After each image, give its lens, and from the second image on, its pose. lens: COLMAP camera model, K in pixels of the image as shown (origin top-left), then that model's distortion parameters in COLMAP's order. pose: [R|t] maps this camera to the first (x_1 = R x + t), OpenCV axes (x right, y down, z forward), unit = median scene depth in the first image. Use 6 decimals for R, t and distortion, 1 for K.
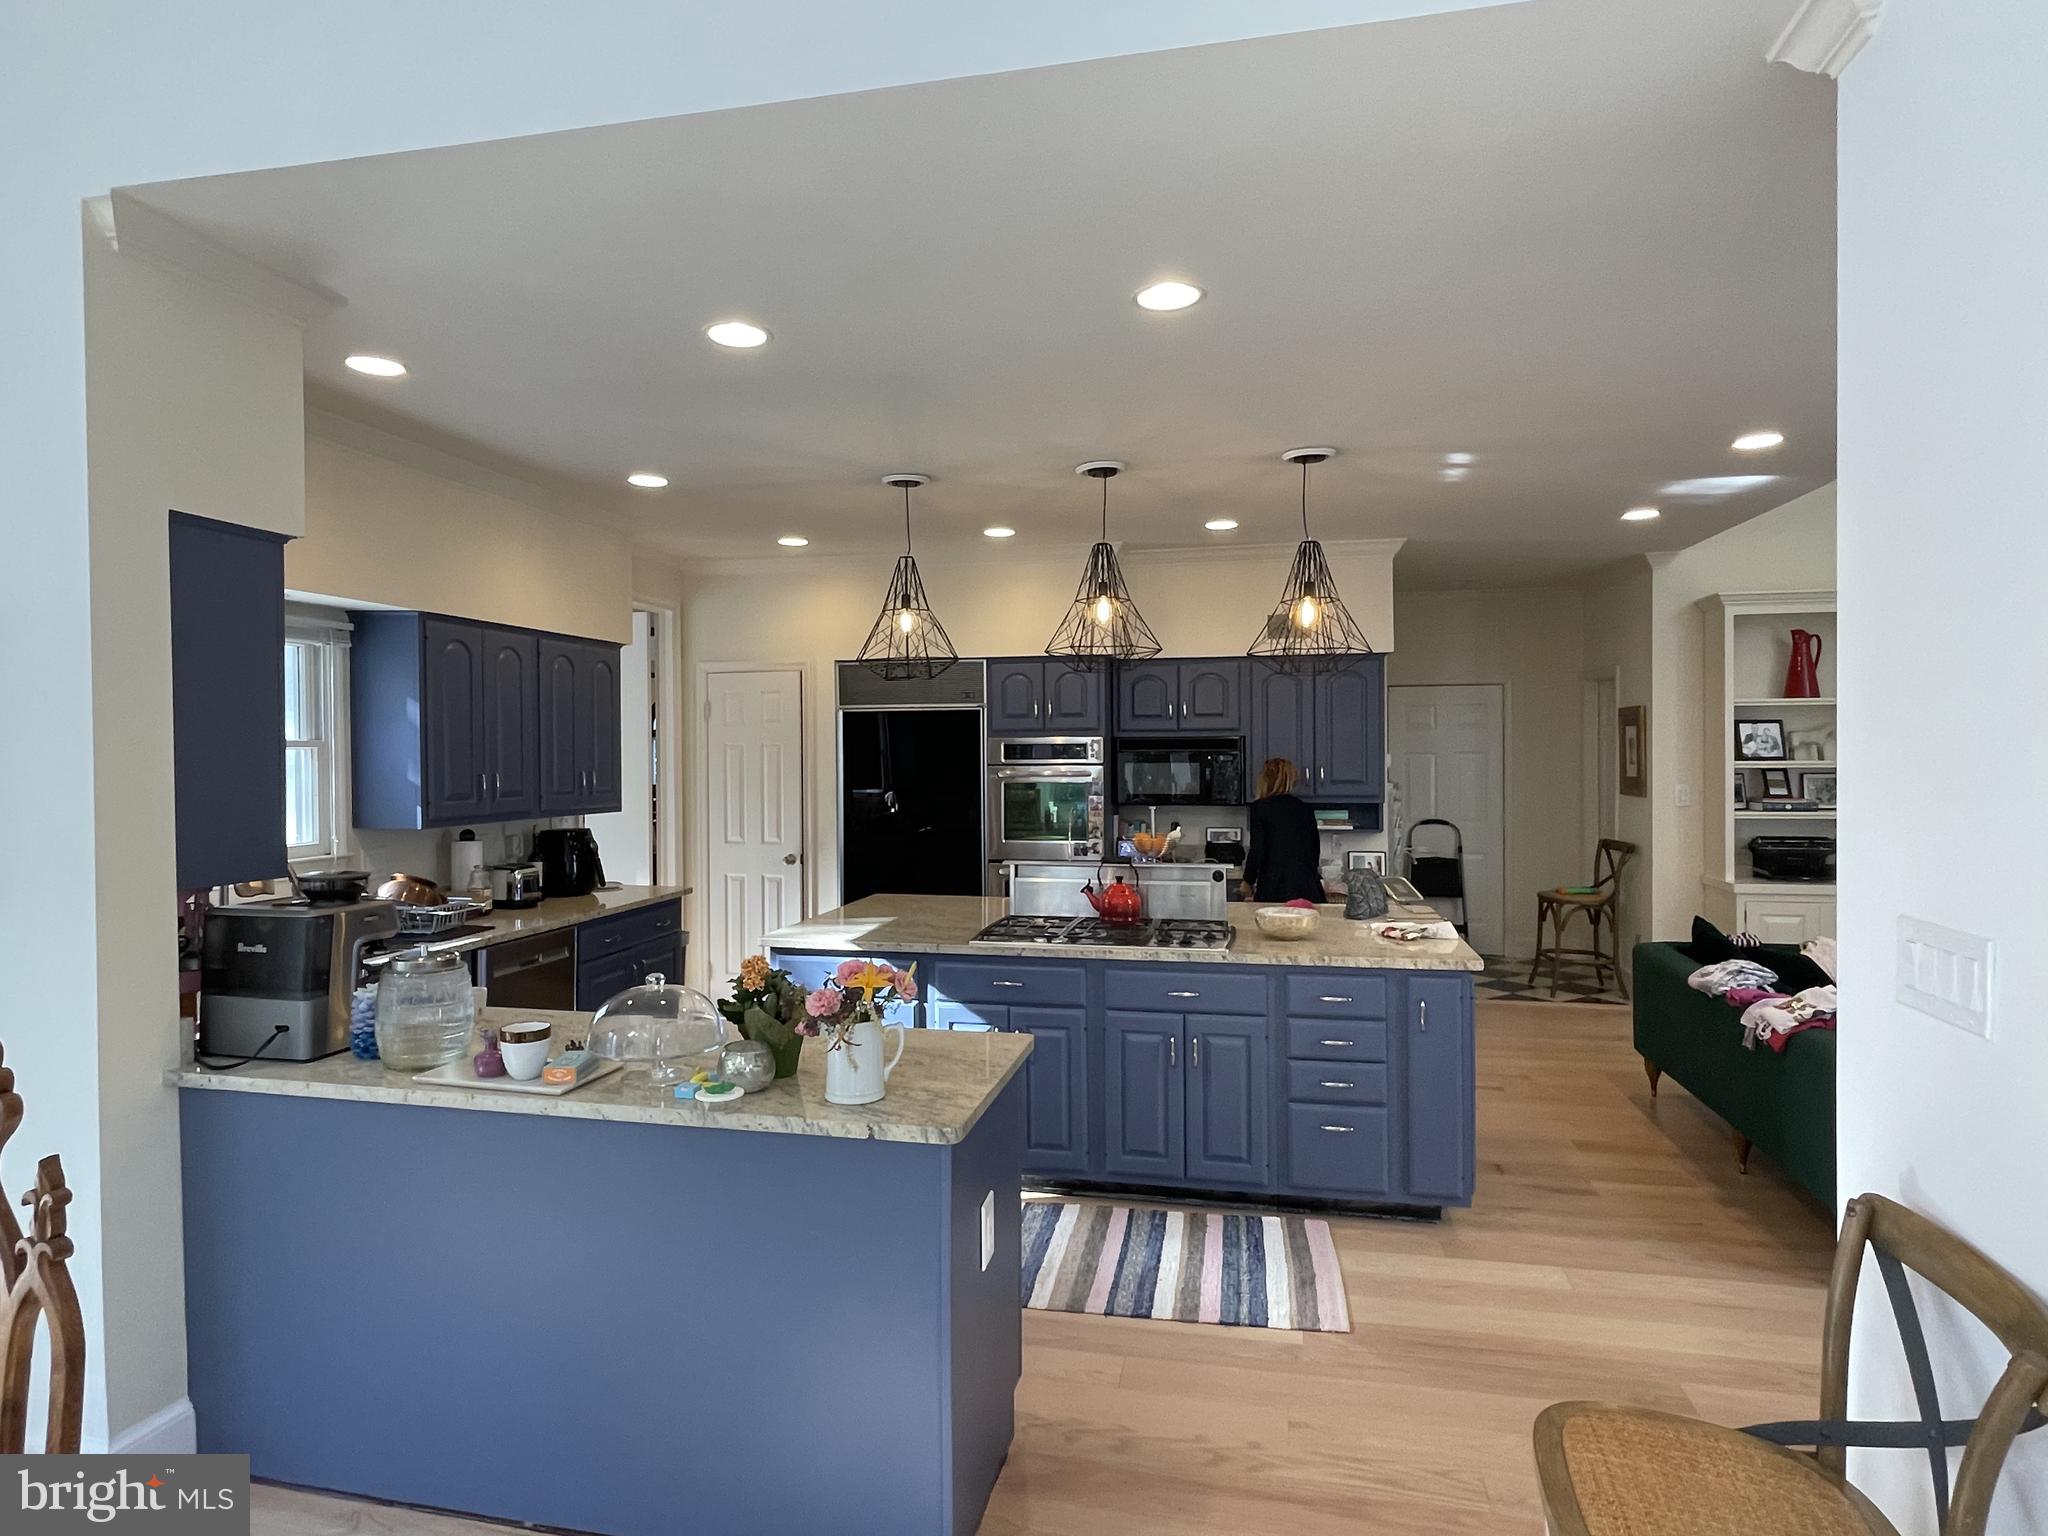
lens RADIAL K [[1109.7, 0, 1014.1], [0, 1109.7, 761.6], [0, 0, 1]] dist [0.004406, 0.000340]
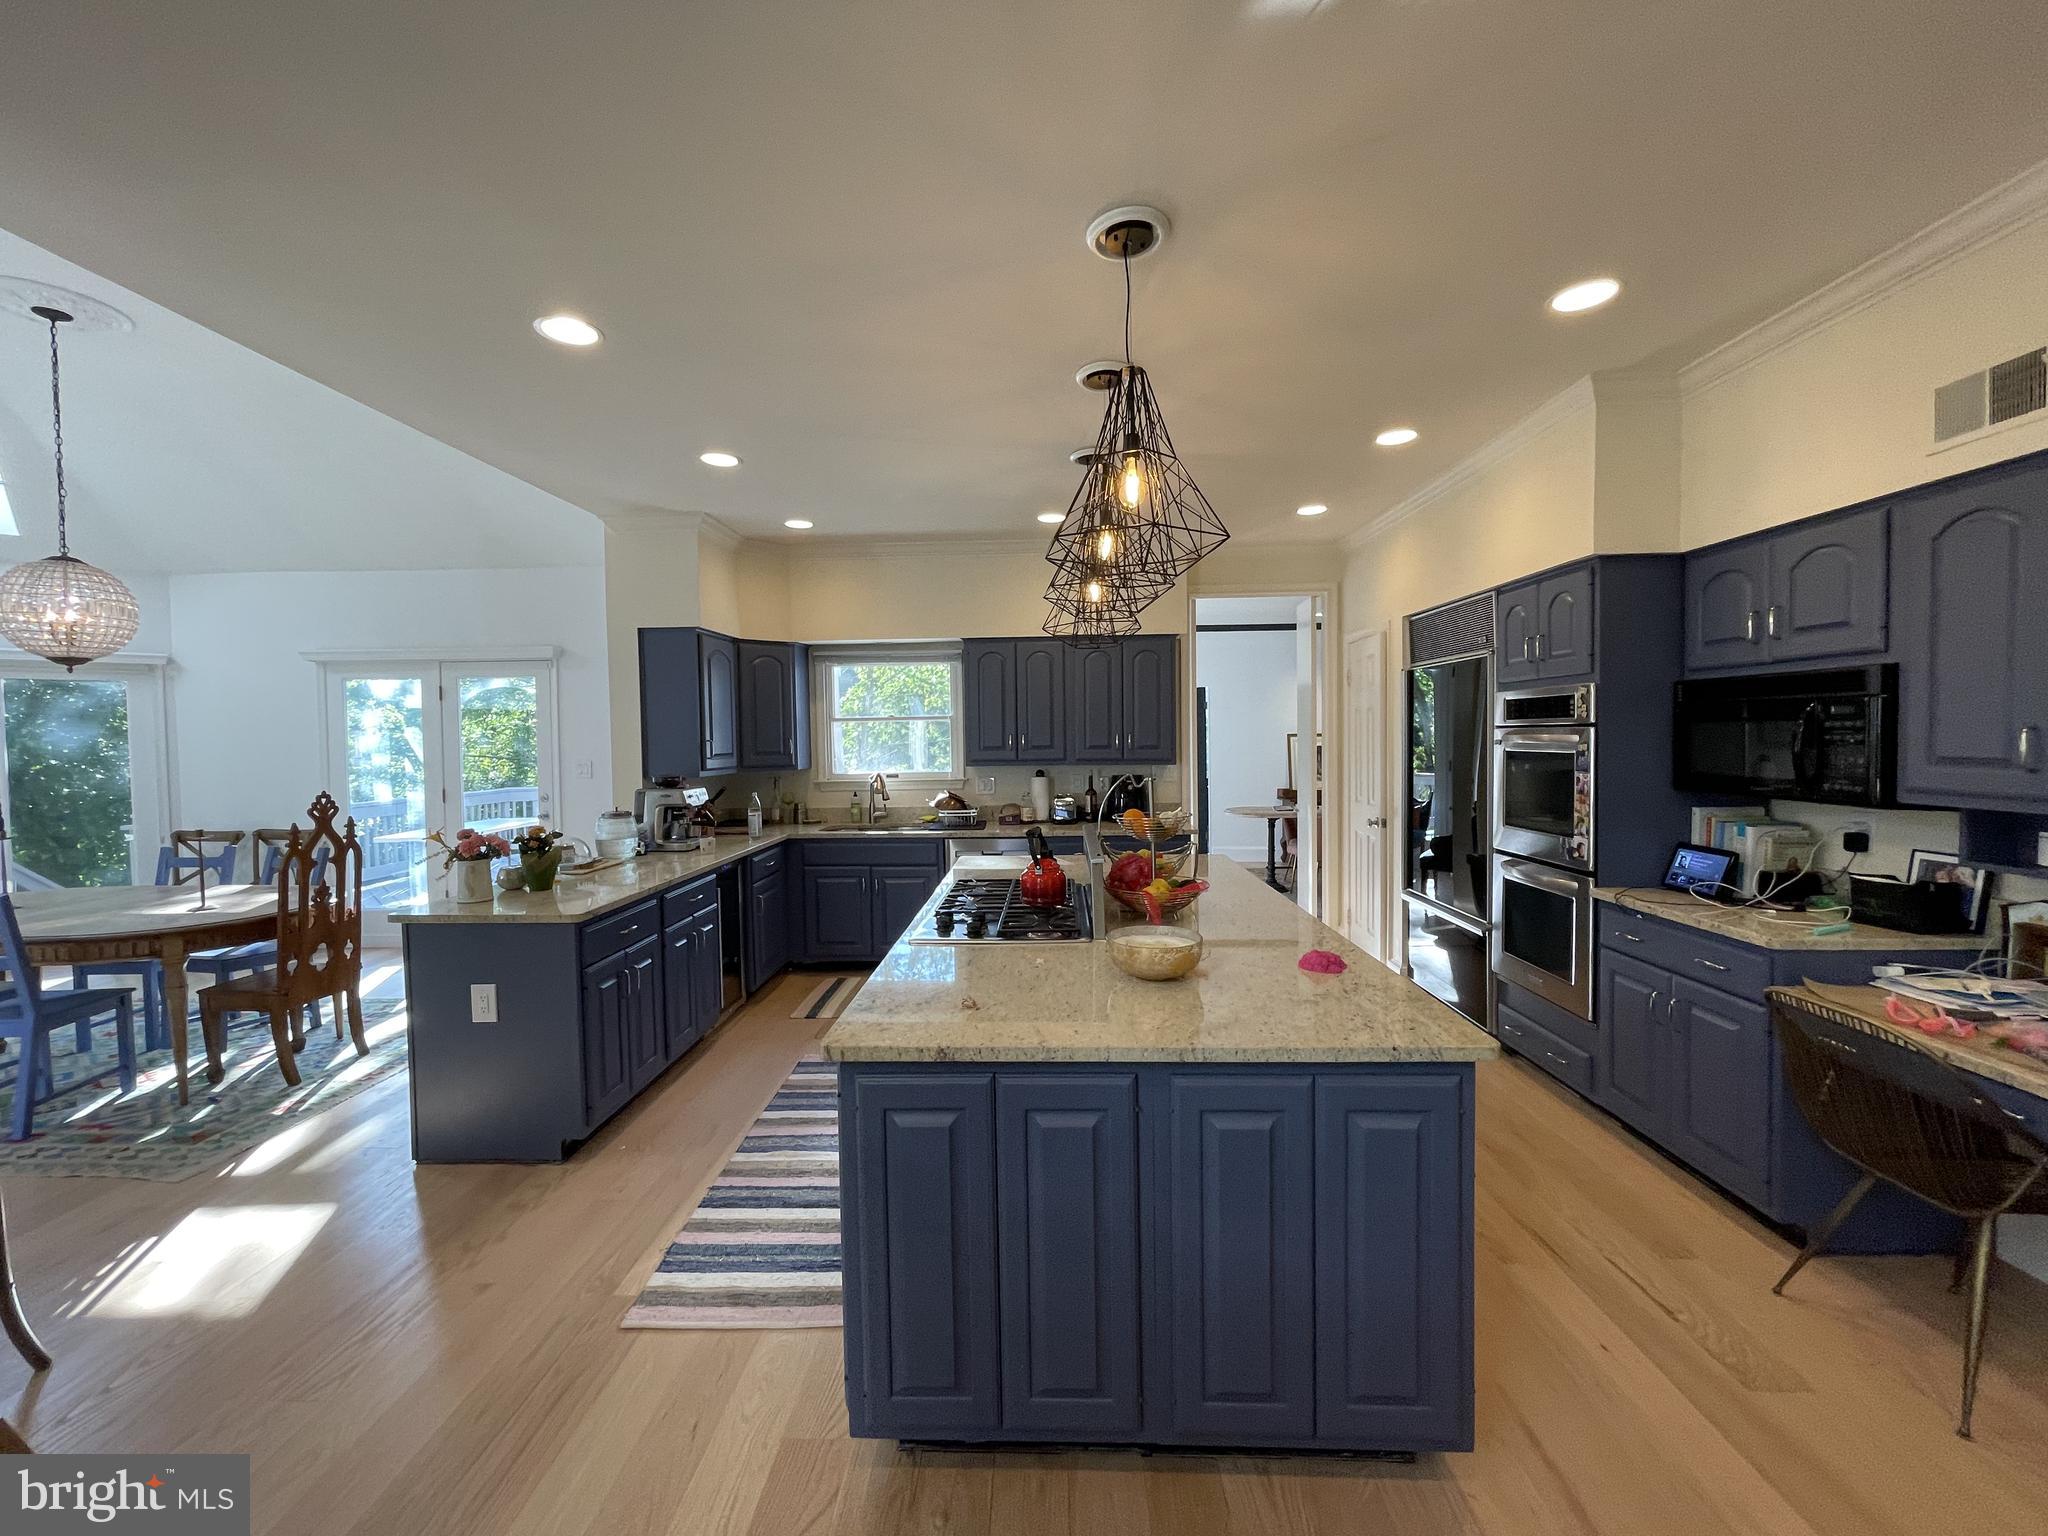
lens RADIAL K [[829.7, 0, 1022.3], [0, 829.7, 765.0], [0, 0, 1]] dist [-0.002696, 0.000412]
pose [[0.186143, 0.040498, -0.981688, 0.807522], [0.002067, 0.999132, 0.041610, 0.008545], [0.982521, -0.009775, 0.185897, 0.944500]]
